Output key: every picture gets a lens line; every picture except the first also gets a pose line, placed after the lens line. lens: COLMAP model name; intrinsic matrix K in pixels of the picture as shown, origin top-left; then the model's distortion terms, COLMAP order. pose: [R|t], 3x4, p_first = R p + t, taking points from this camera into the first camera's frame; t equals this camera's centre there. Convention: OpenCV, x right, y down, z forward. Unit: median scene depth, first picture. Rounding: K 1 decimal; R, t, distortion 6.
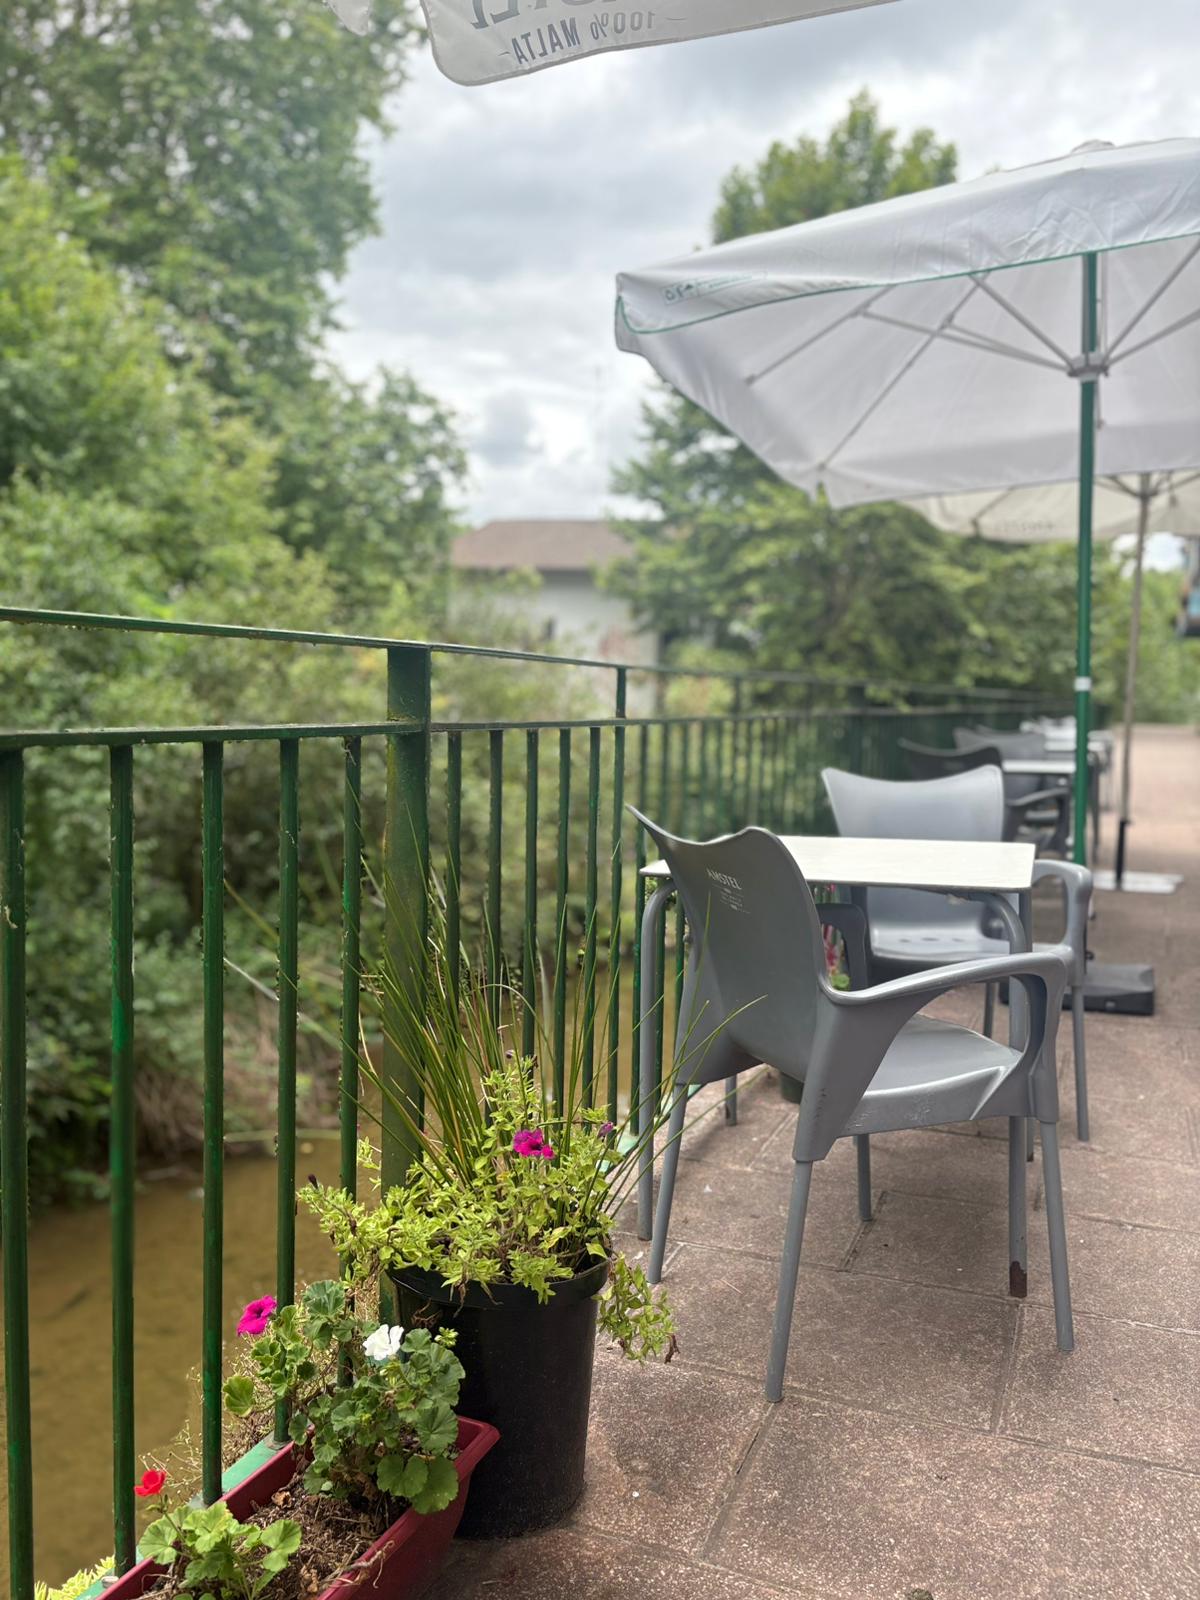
lens RADIAL K [[1254.5, 0, 593.6], [0, 1254.5, 809.2], [0, 0, 1]] dist [0.064204, -0.077833]
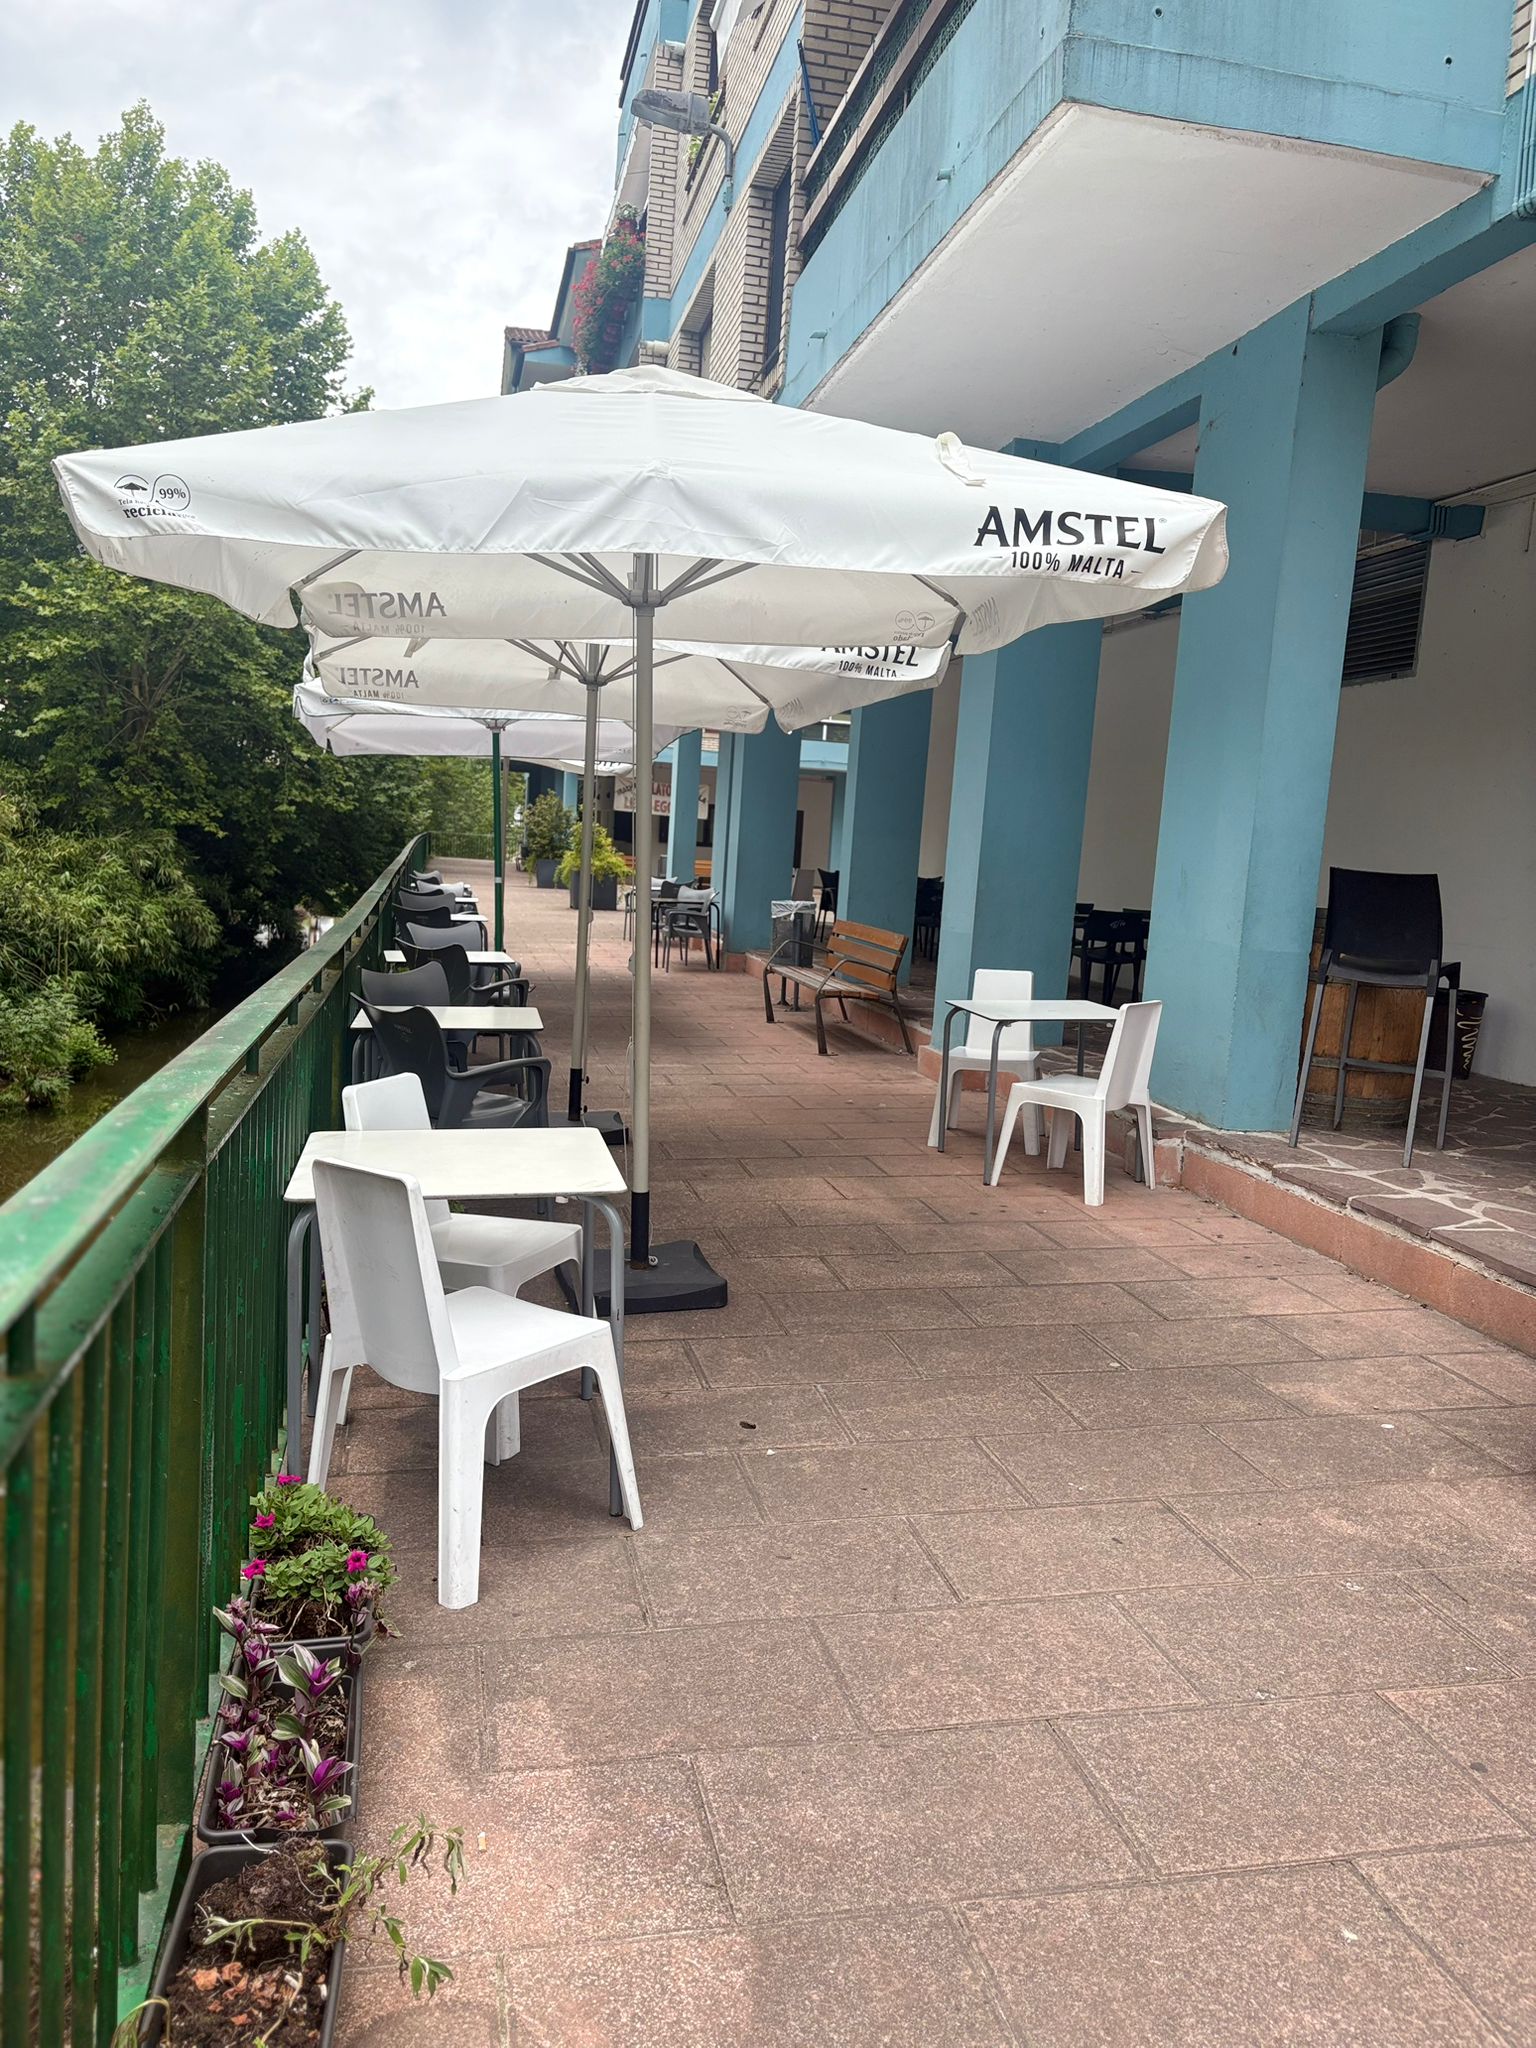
lens RADIAL K [[1605.8, 0, 759.8], [0, 1605.8, 1035.8], [0, 0, 1]] dist [0.064204, -0.077833]
pose [[0.826296, -0.040330, 0.561790, -0.086820], [0.011146, 0.998409, 0.055280, 0.001543], [-0.563126, -0.039416, 0.825431, -0.165086]]
